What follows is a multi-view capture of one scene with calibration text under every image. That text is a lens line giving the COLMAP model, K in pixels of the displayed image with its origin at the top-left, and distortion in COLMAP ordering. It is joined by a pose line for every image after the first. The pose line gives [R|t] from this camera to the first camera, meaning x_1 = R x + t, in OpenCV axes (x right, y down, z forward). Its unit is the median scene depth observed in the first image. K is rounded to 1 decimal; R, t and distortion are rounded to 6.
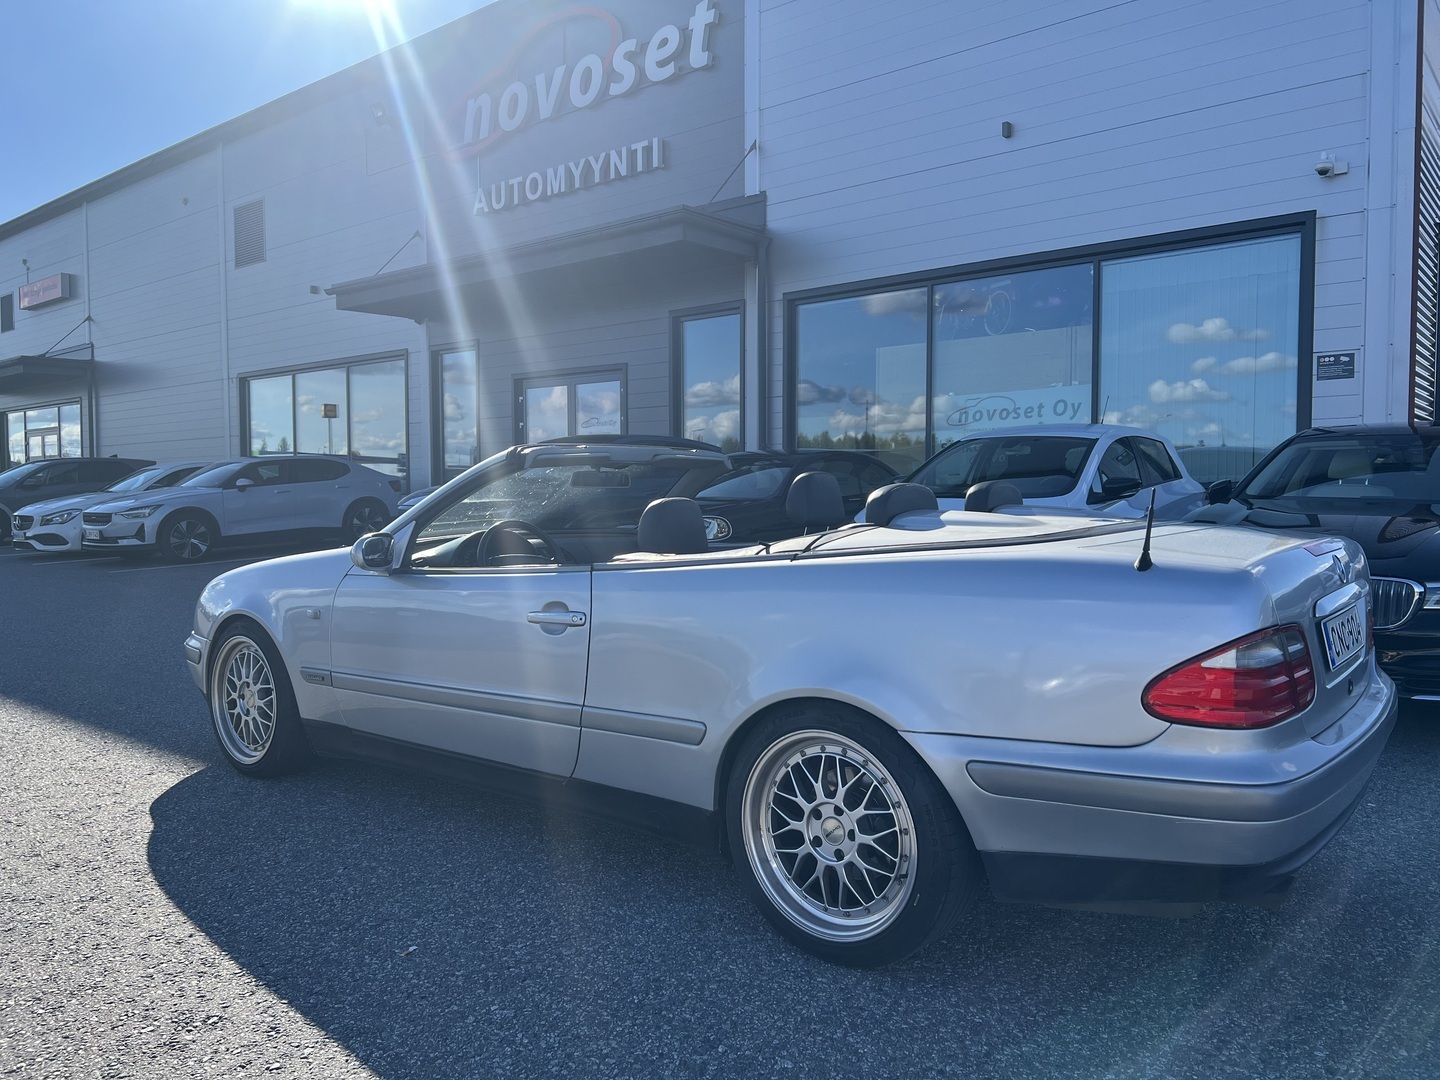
lens RADIAL K [[1087.3, 0, 716.4], [0, 1087.3, 541.7], [0, 0, 1]] dist [0.064757, -0.083057]
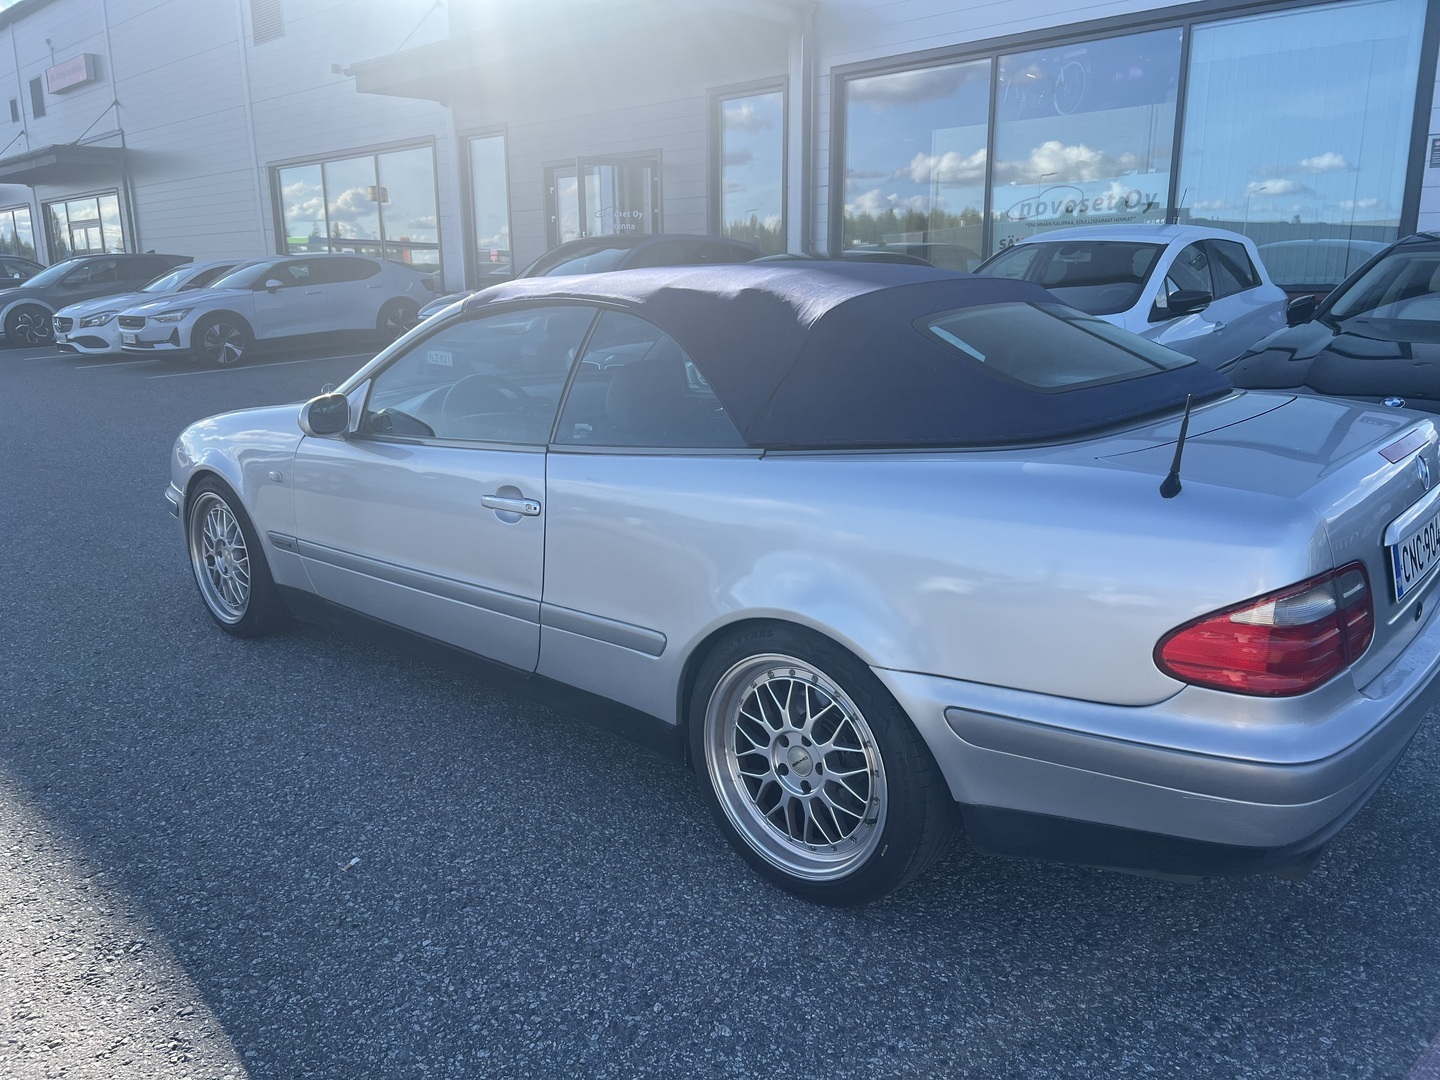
lens RADIAL K [[1098.3, 0, 678.4], [0, 1098.3, 573.3], [0, 0, 1]] dist [0.047433, -0.064887]
pose [[0.997325, 0.016803, -0.071143, 0.069414], [-0.001756, 0.978451, 0.206470, -0.075930], [0.073079, -0.205792, 0.975863, 0.138514]]
